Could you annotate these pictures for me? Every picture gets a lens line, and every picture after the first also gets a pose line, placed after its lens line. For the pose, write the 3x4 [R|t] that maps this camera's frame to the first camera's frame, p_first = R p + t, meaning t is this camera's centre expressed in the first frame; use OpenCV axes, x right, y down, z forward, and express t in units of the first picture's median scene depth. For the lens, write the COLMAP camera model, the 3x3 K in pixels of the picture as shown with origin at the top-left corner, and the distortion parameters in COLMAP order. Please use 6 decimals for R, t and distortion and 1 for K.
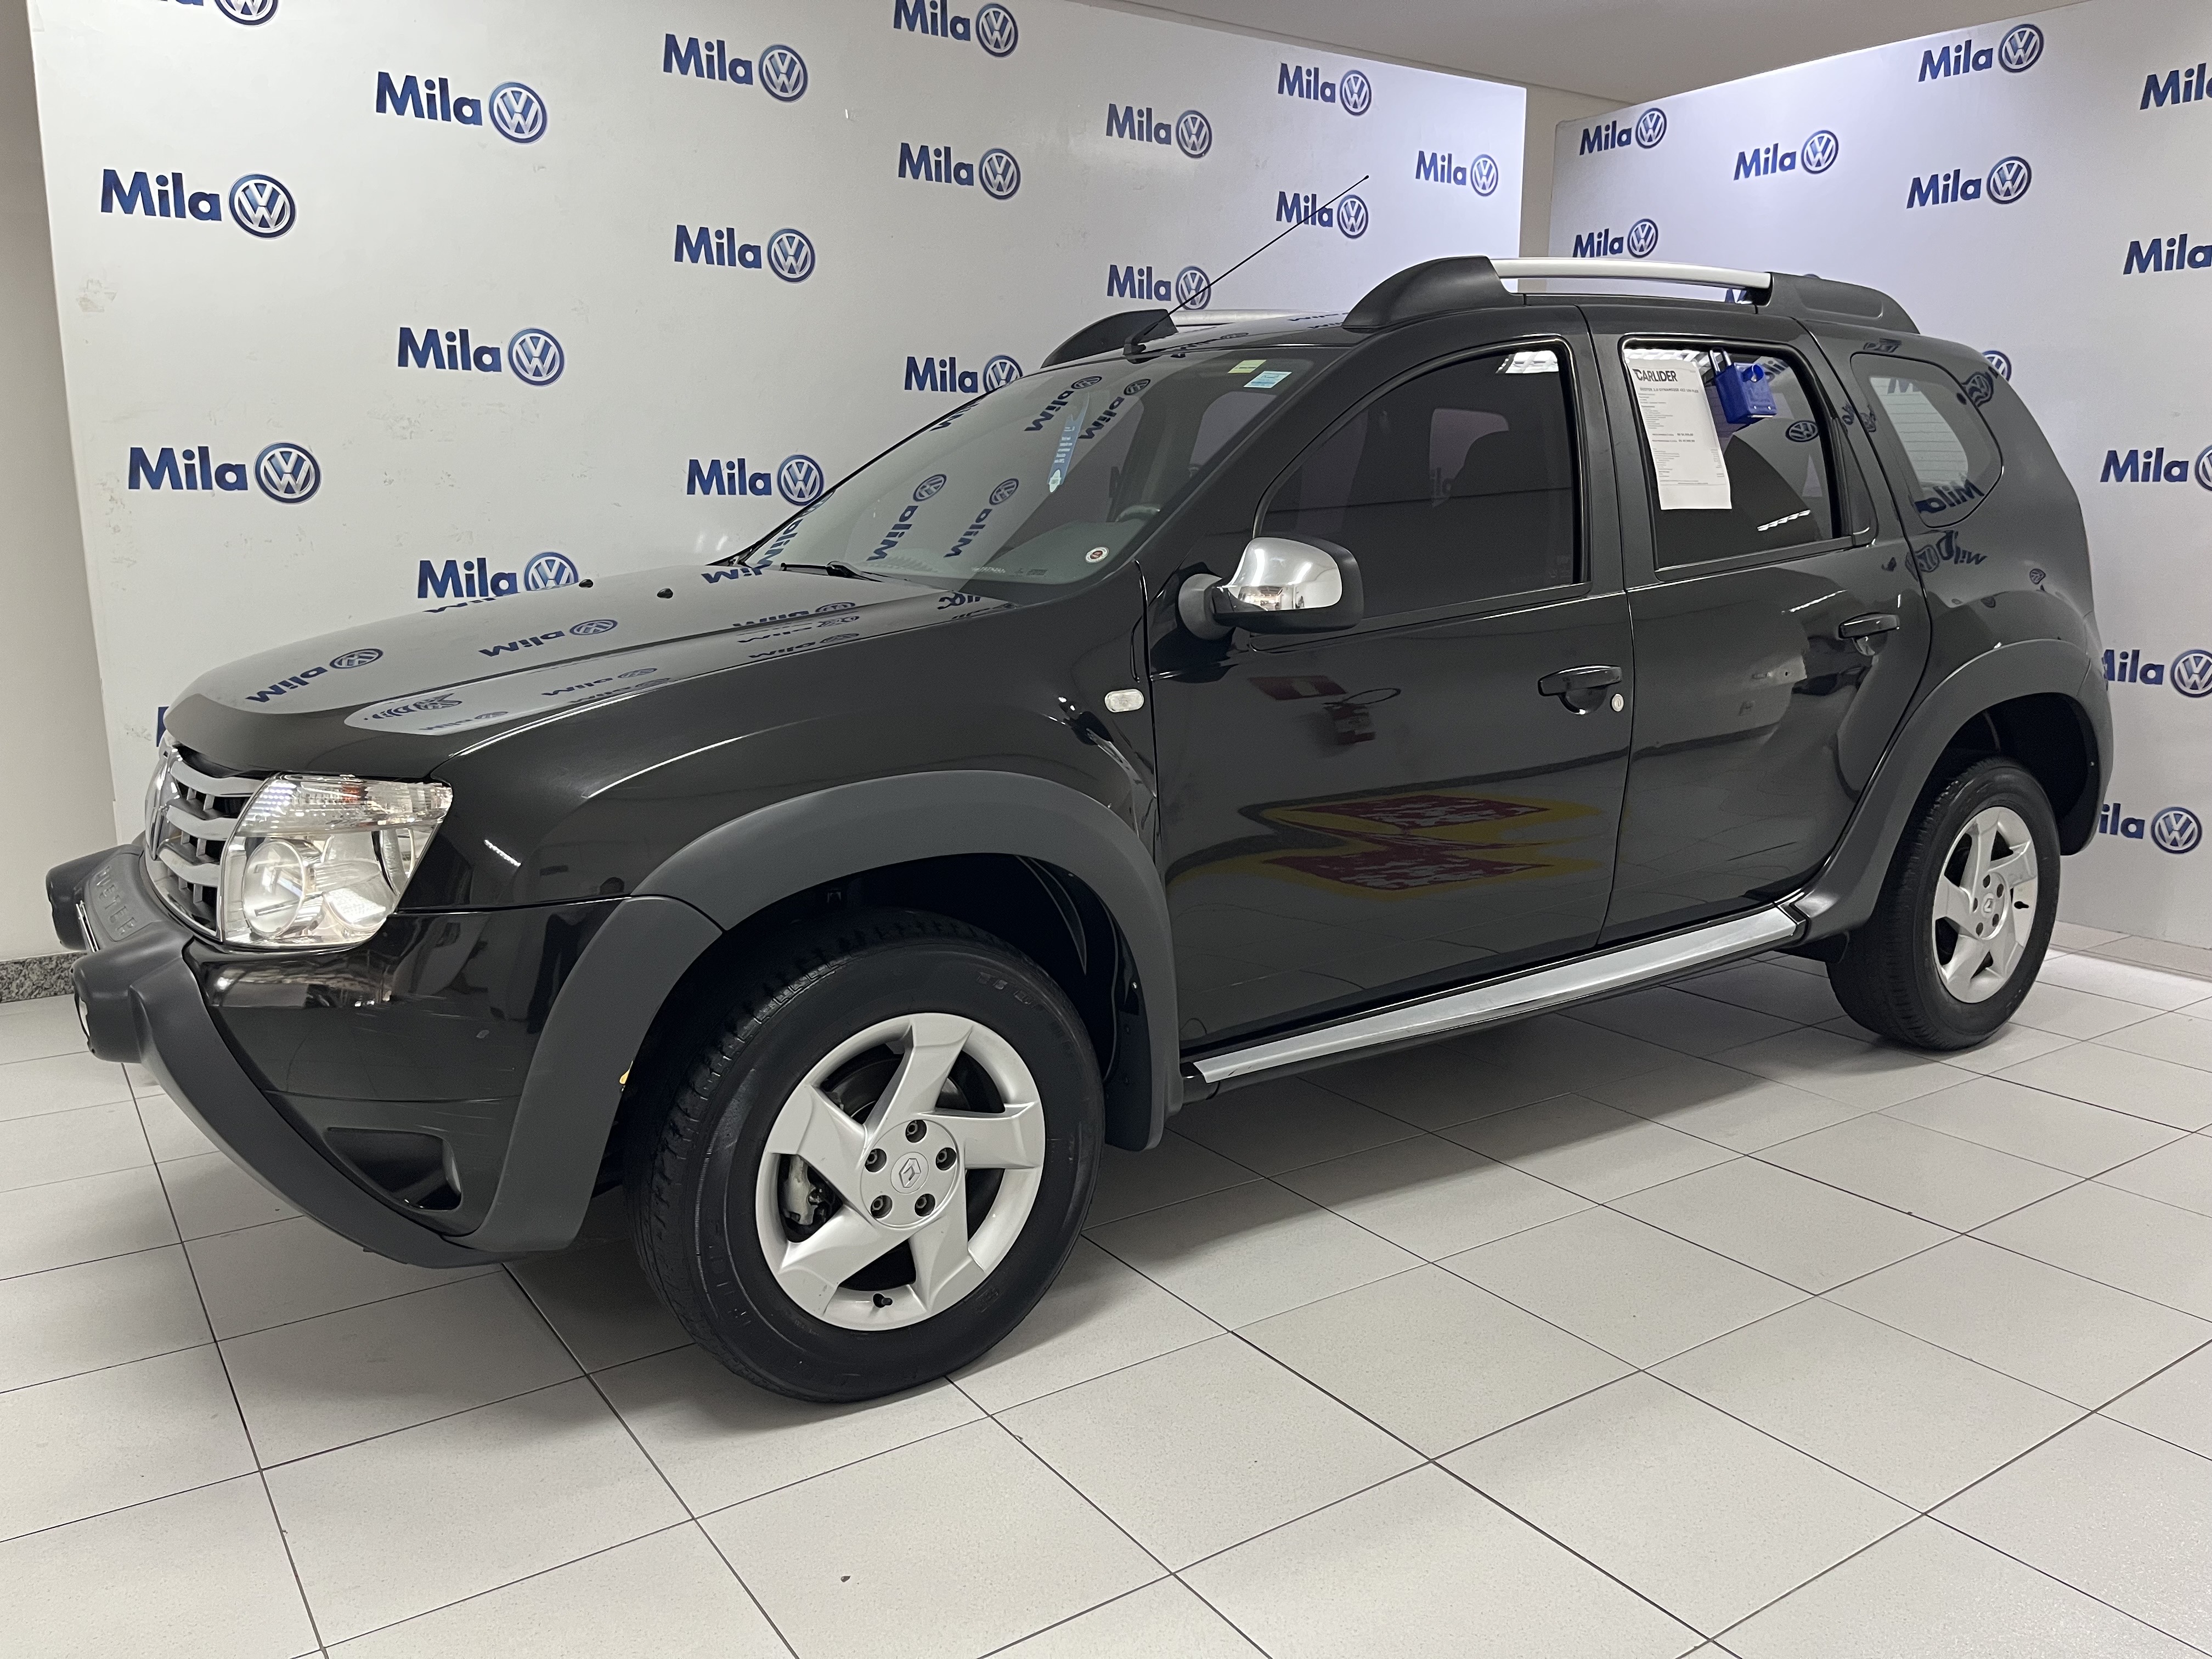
lens RADIAL K [[1662.2, 0, 1064.5], [0, 1662.2, 867.1], [0, 0, 1]] dist [0.077796, -0.103116]
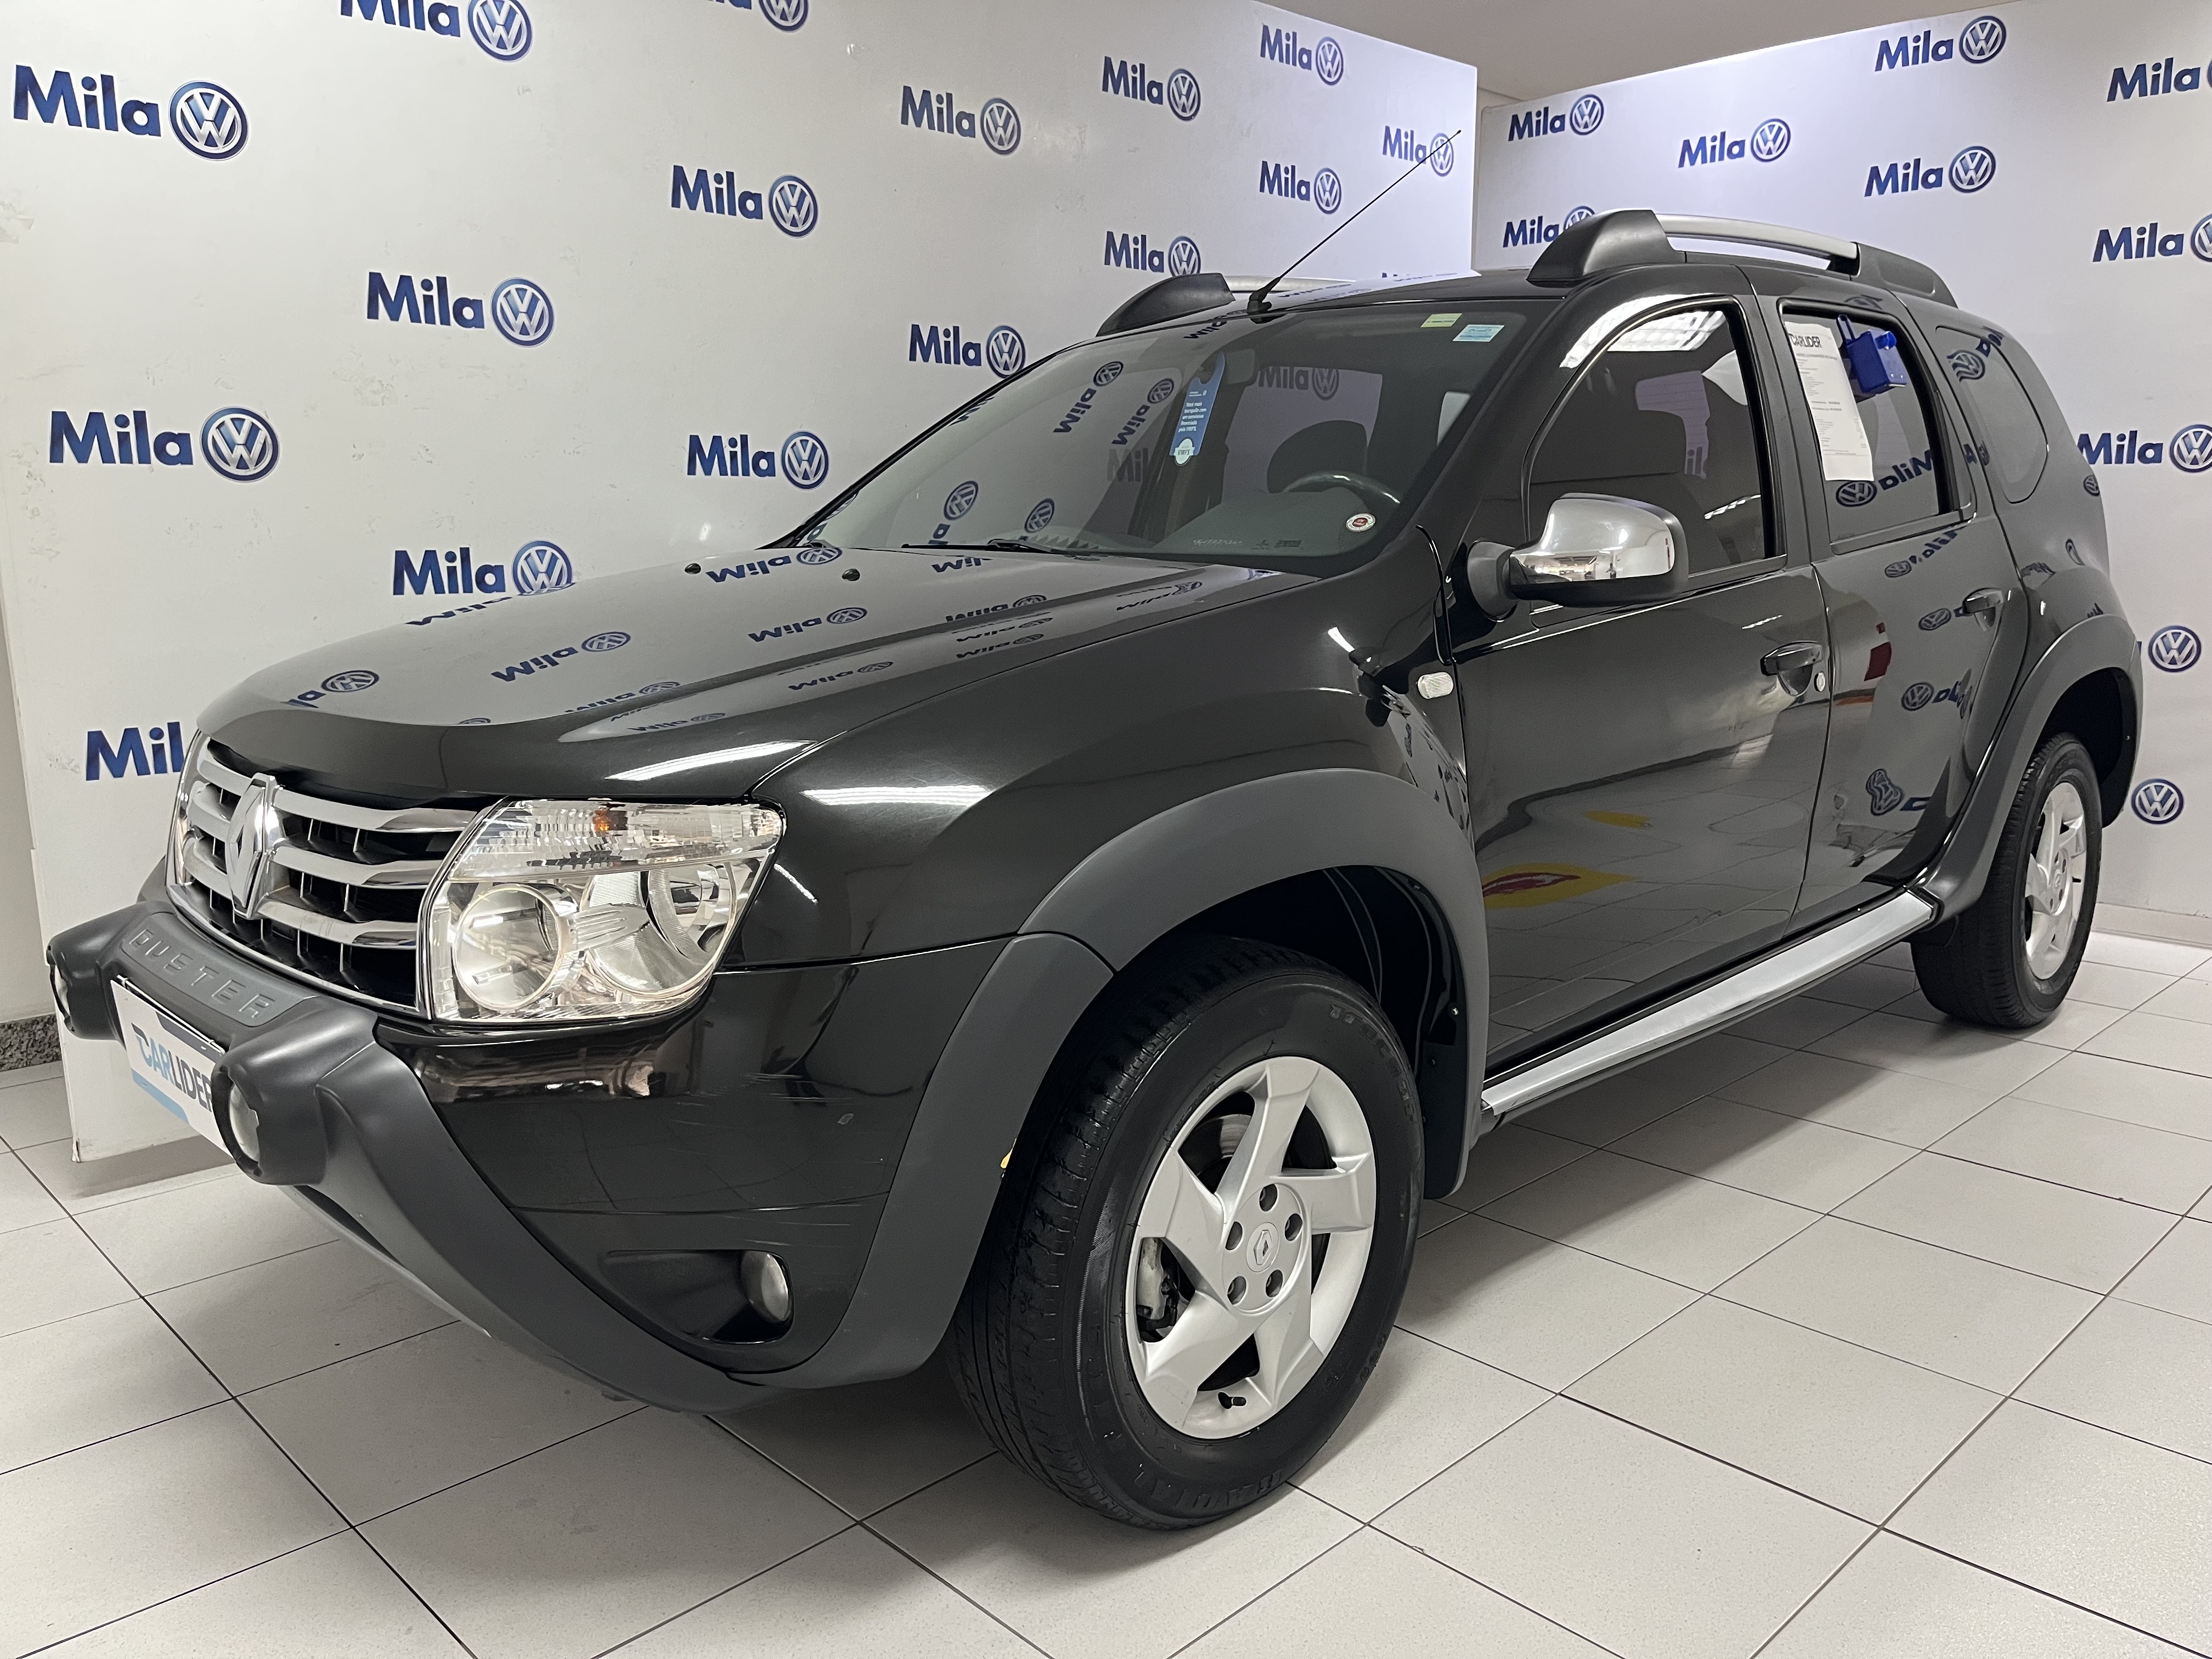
lens RADIAL K [[1679.9, 0, 1101.9], [0, 1679.9, 865.4], [0, 0, 1]] dist [0.087562, -0.121731]
pose [[0.983973, -0.040704, 0.173608, -0.181093], [0.042272, 0.999092, -0.005338, -0.005134], [-0.173233, 0.012591, 0.984800, 0.096829]]
